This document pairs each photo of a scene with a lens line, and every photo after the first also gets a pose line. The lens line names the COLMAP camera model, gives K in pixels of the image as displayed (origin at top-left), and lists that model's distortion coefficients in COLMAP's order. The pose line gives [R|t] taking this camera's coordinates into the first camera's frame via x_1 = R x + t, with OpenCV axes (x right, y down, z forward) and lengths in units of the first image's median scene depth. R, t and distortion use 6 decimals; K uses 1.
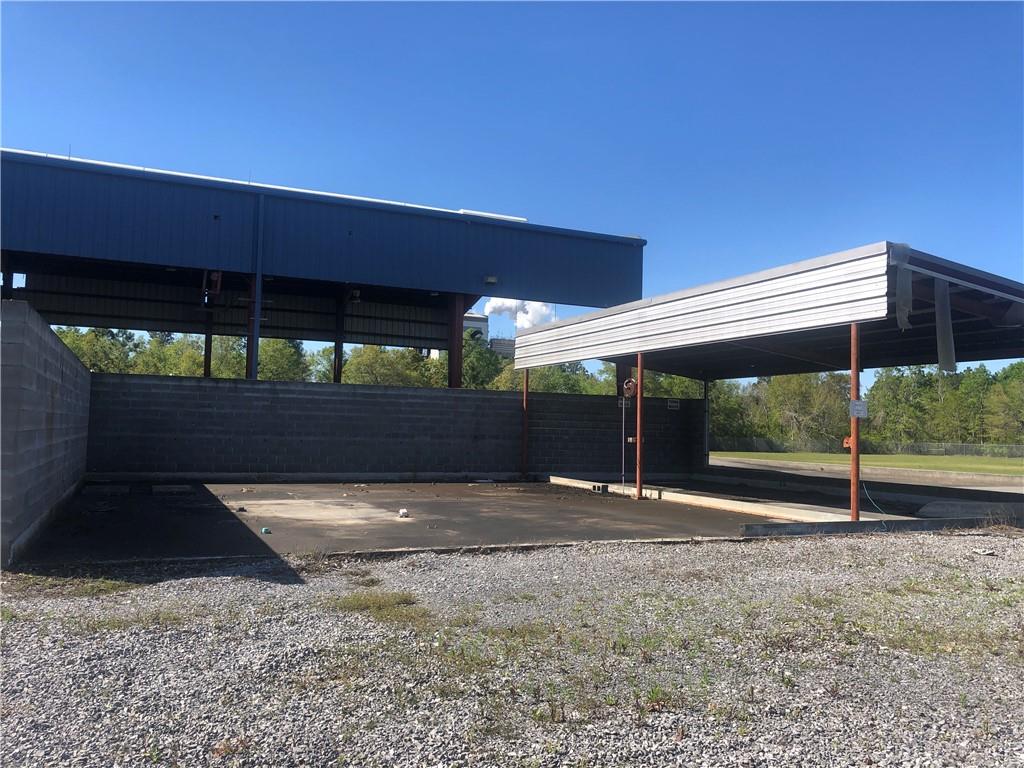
lens RADIAL K [[838.4, 0, 512.9], [0, 838.4, 383.3], [0, 0, 1]] dist [-0.002858, 0.004081]
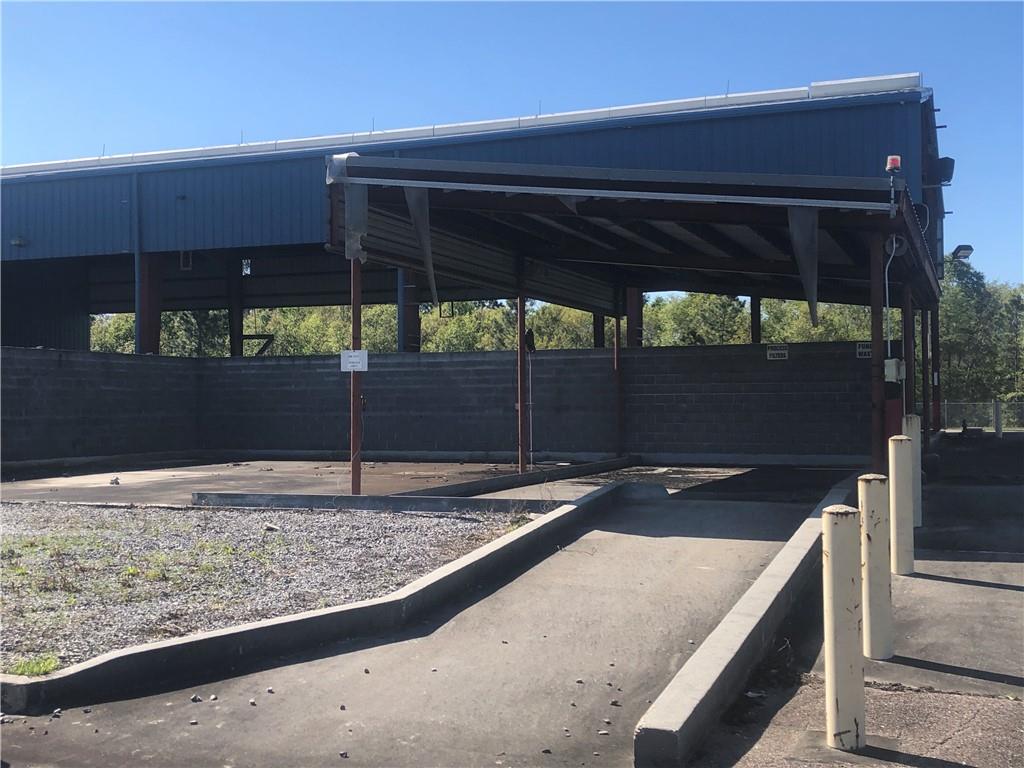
lens RADIAL K [[1209.6, 0, 511.6], [0, 1209.6, 384.9], [0, 0, 1]] dist [-0.001020, 0.000000]
pose [[0.698706, -0.039082, -0.714341, 0.806620], [0.062174, 0.998046, 0.006210, 0.033434], [0.712702, -0.048753, 0.699771, 0.164177]]
